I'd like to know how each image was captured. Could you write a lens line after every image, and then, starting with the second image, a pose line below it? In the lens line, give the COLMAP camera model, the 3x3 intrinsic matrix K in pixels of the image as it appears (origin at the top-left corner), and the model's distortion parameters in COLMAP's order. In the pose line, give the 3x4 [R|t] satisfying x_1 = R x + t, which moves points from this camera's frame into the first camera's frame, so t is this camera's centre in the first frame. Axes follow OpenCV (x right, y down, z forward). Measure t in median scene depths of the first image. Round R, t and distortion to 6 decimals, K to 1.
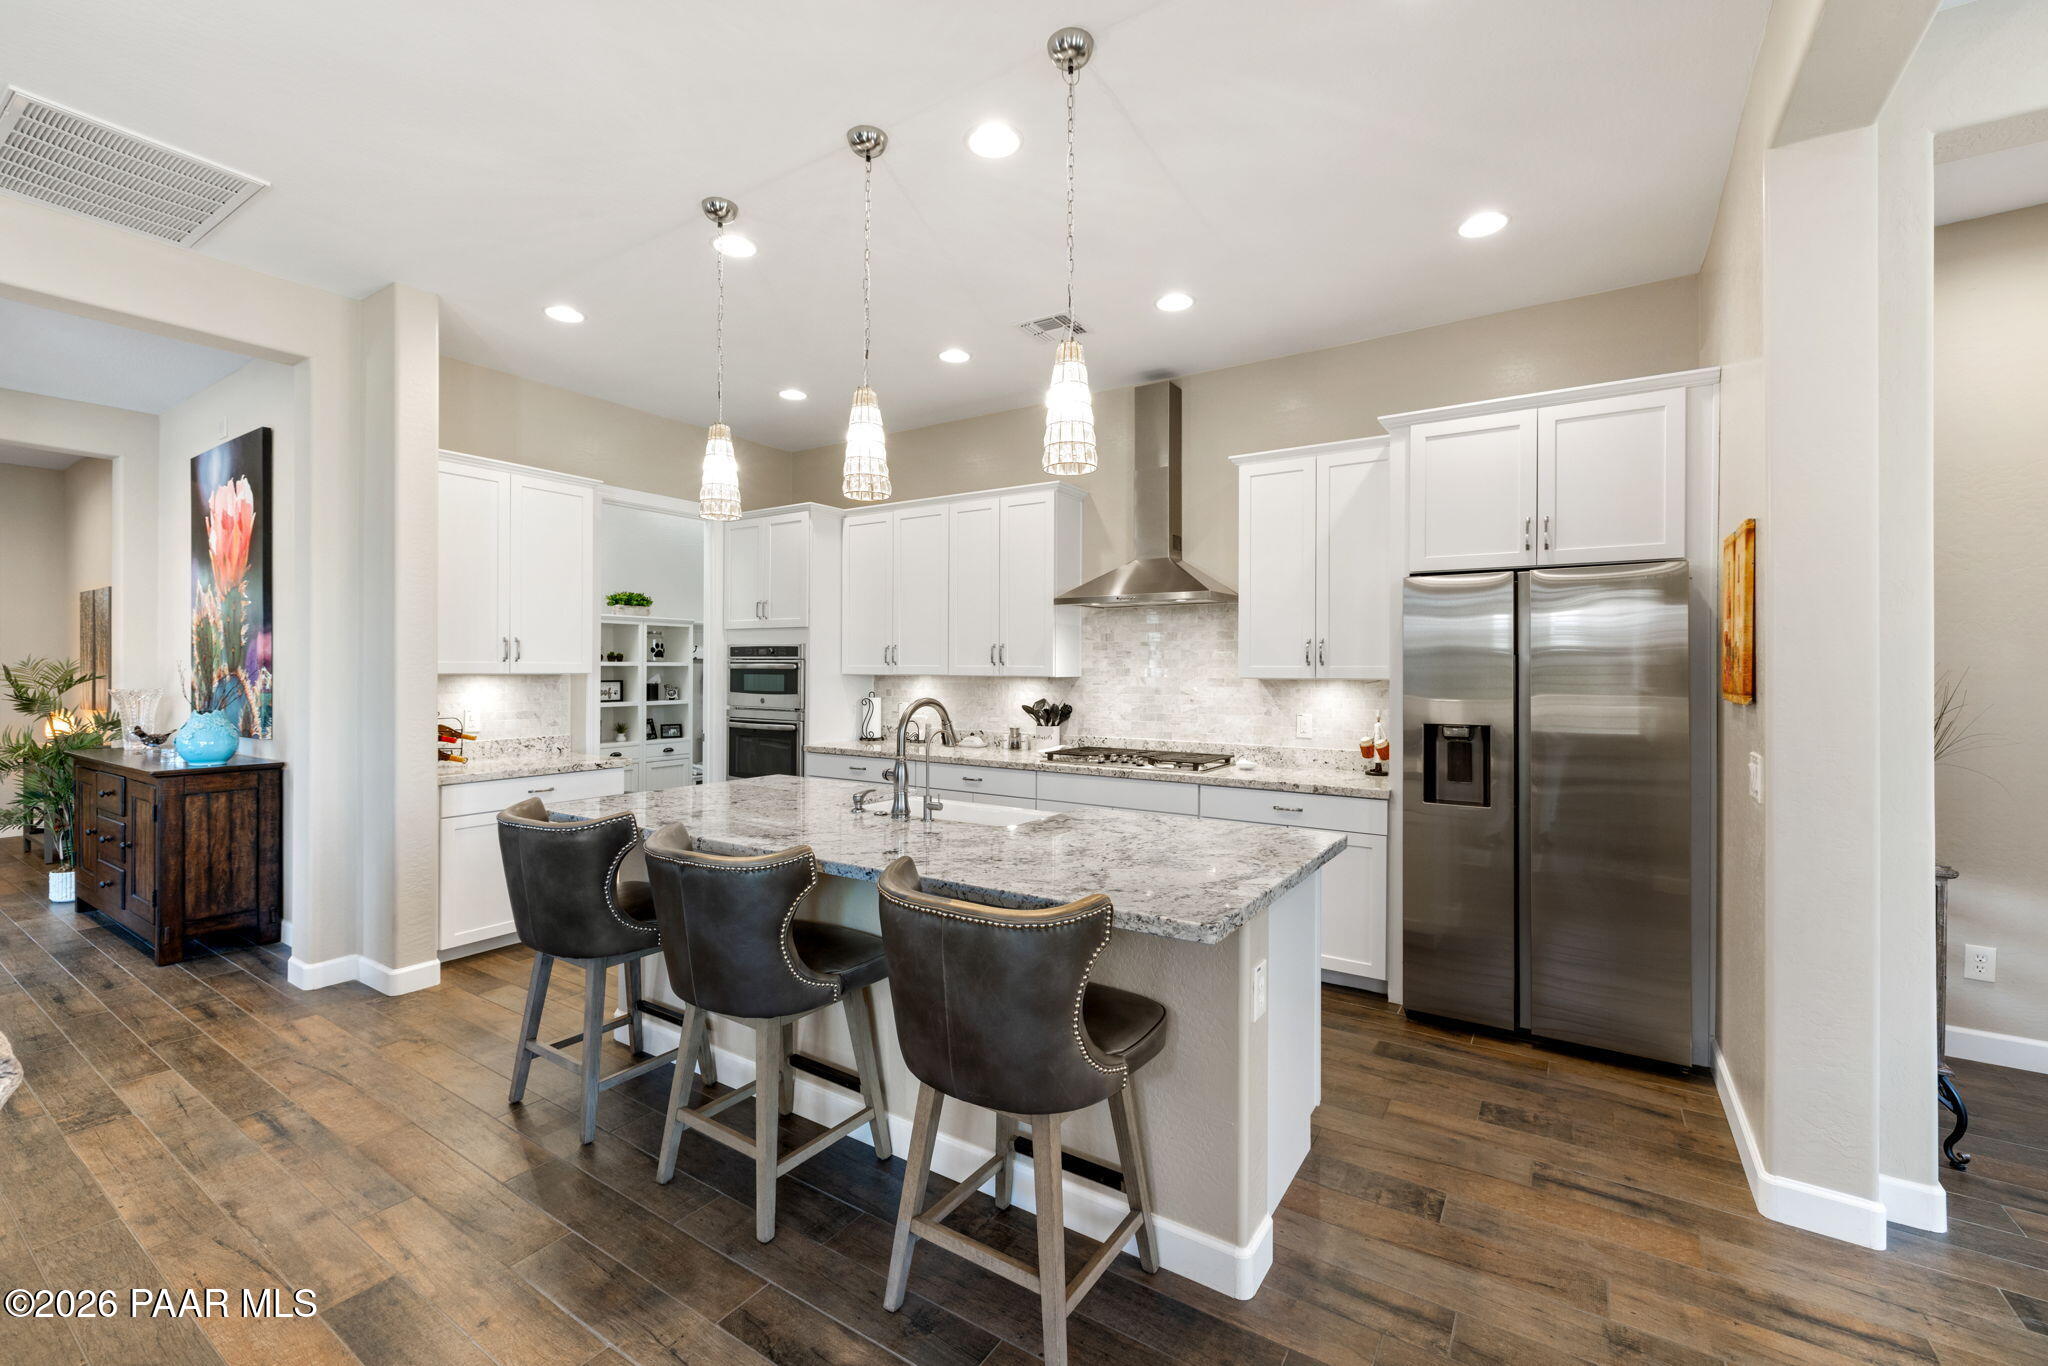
lens RADIAL K [[861.8, 0, 1028.7], [0, 861.8, 671.4], [0, 0, 1]] dist [0.000184, -0.000328]
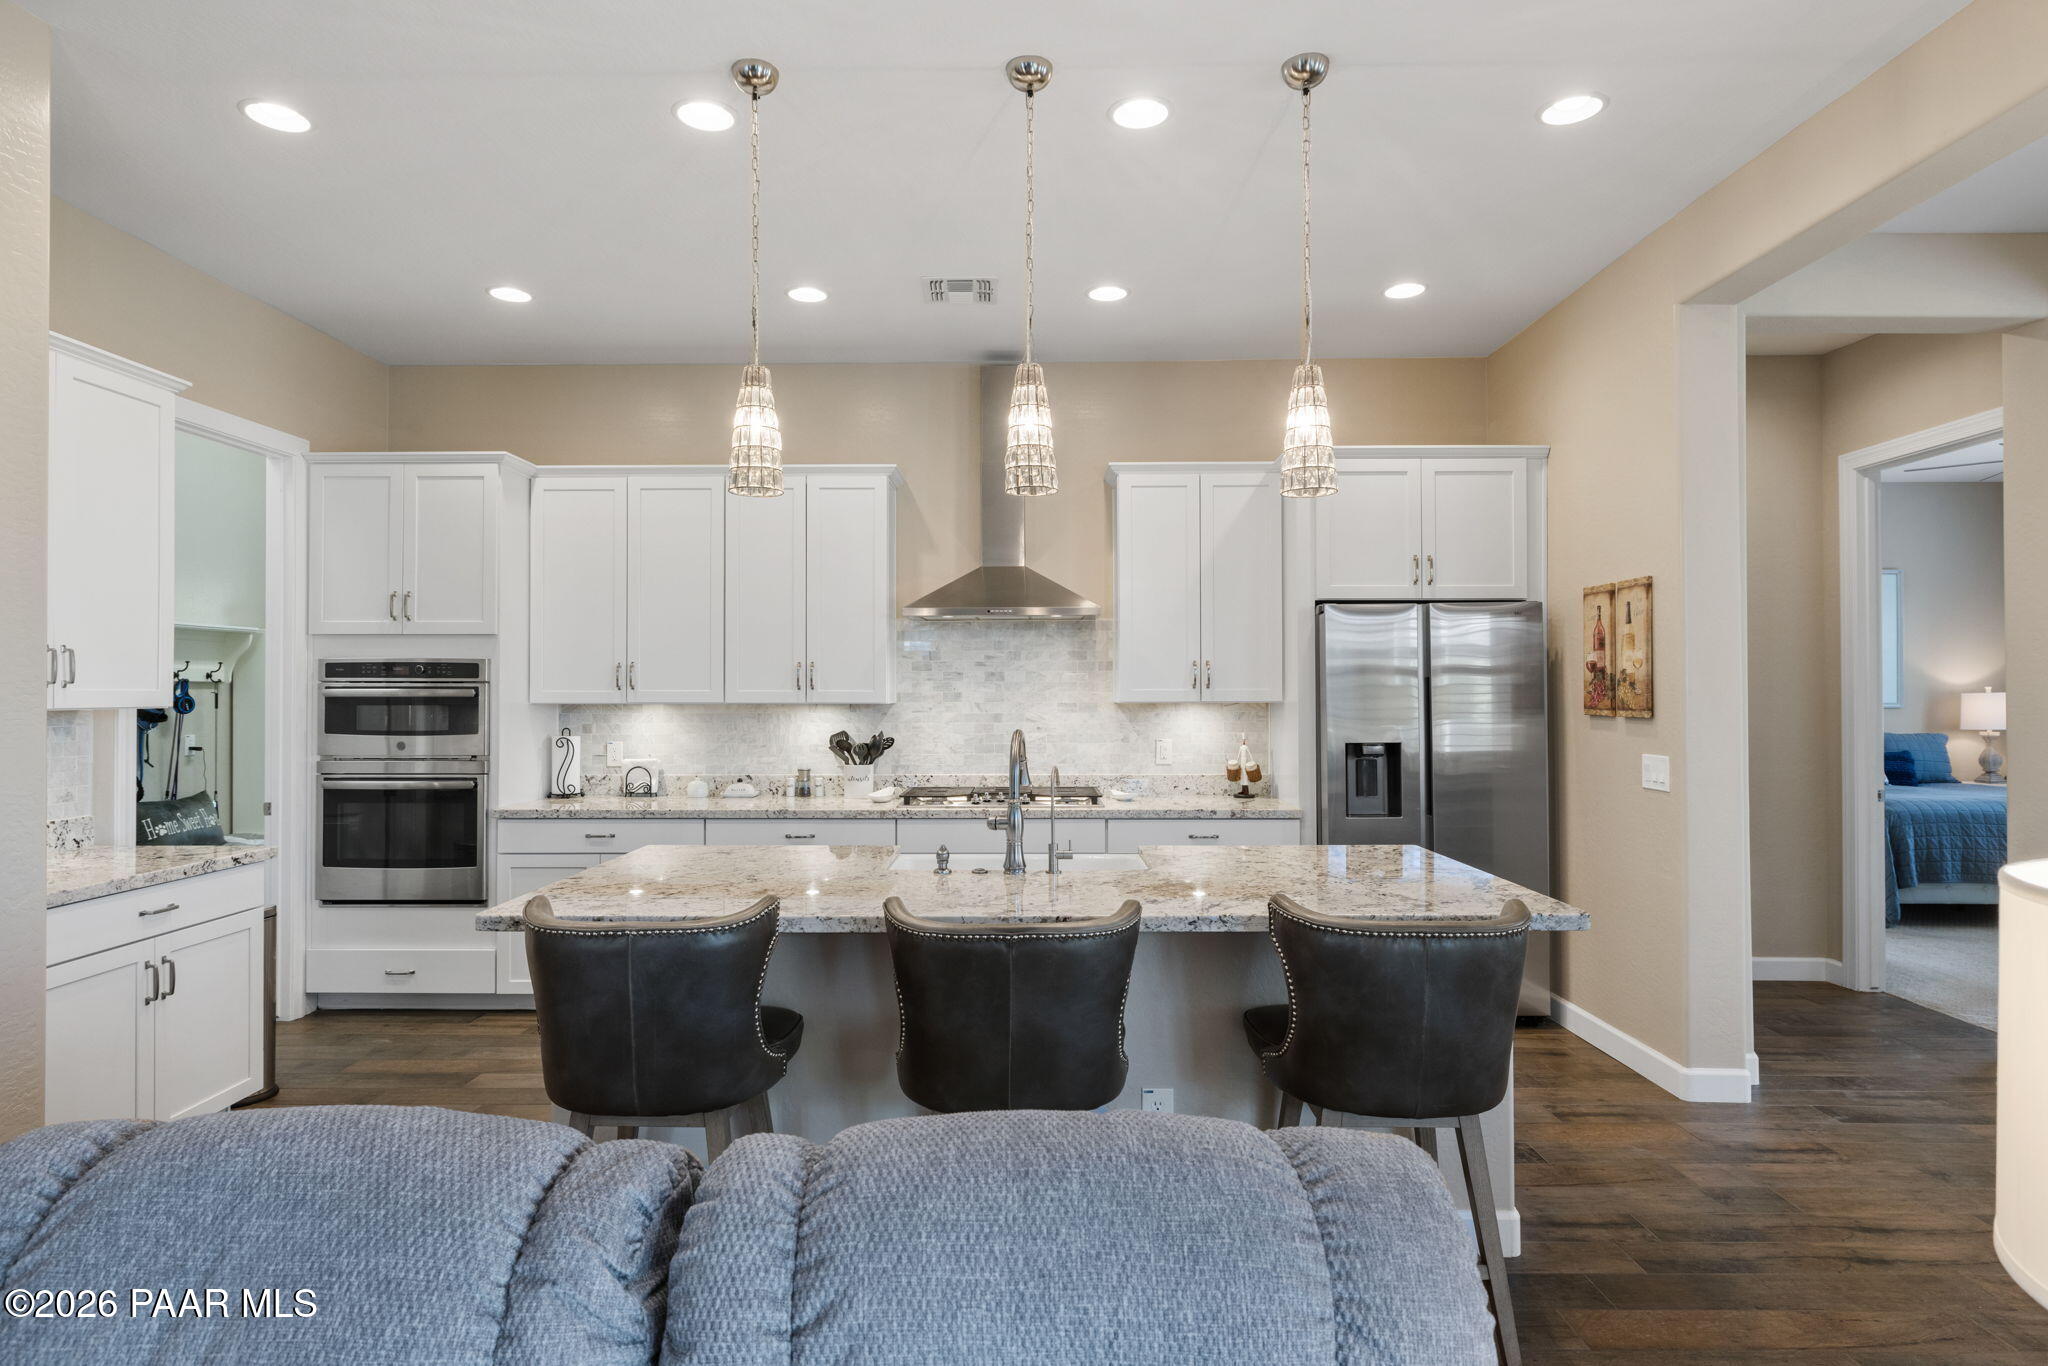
lens RADIAL K [[1095.6, 0, 1025.1], [0, 1095.6, 682.9], [0, 0, 1]] dist [-0.004241, 0.003366]
pose [[0.840229, -0.001723, 0.542228, -0.429541], [0.007423, 0.999938, -0.008325, -0.003705], [-0.542180, 0.011020, 0.840190, 0.057976]]
